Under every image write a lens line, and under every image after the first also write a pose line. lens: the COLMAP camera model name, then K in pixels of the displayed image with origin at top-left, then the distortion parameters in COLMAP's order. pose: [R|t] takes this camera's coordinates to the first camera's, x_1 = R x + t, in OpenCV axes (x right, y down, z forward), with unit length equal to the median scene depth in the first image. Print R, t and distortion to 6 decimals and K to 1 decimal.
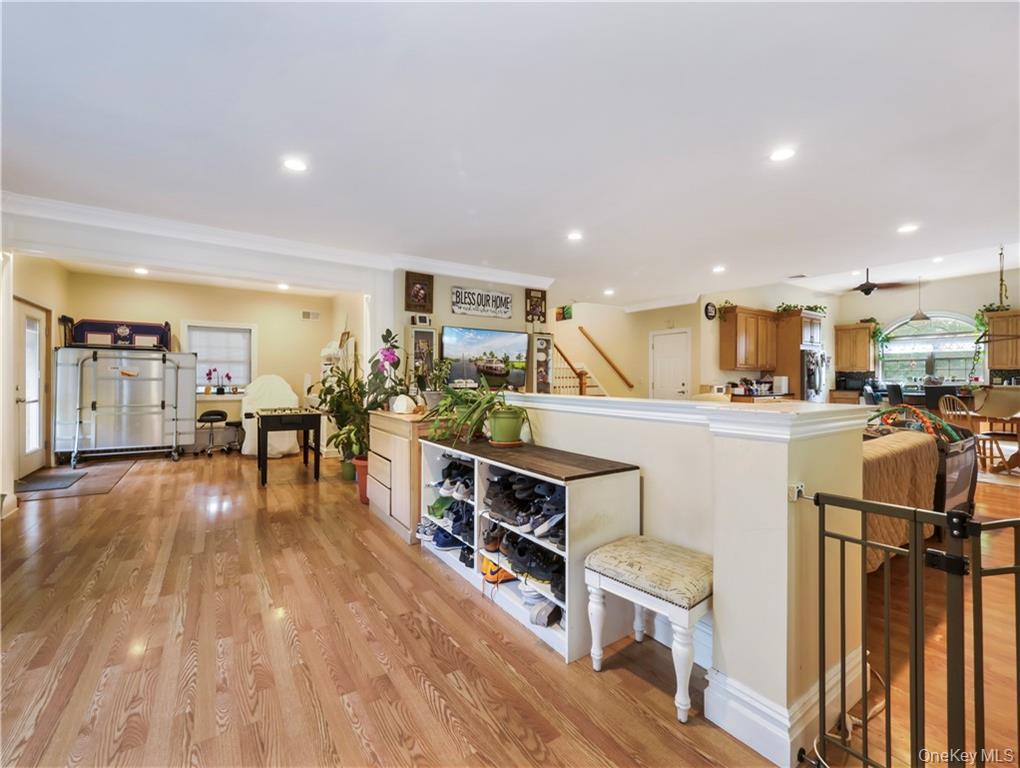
lens RADIAL K [[441.6, 0, 516.7], [0, 441.6, 375.3], [0, 0, 1]] dist [-0.004545, 0.000015]
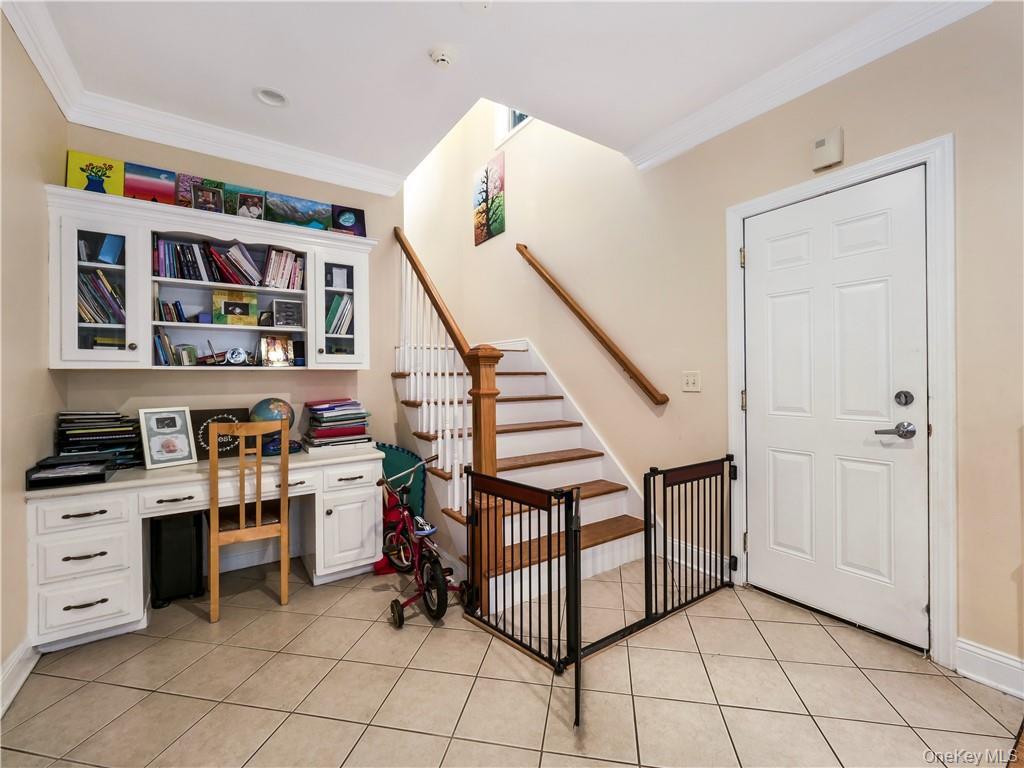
lens RADIAL K [[443.4, 0, 518.7], [0, 443.4, 375.2], [0, 0, 1]] dist [-0.004545, 0.000015]
pose [[0.999975, -0.006349, 0.003217, 0.175547], [0.006349, 0.999980, 0.000074, 0.007640], [-0.003218, -0.000053, 0.999995, 0.757563]]
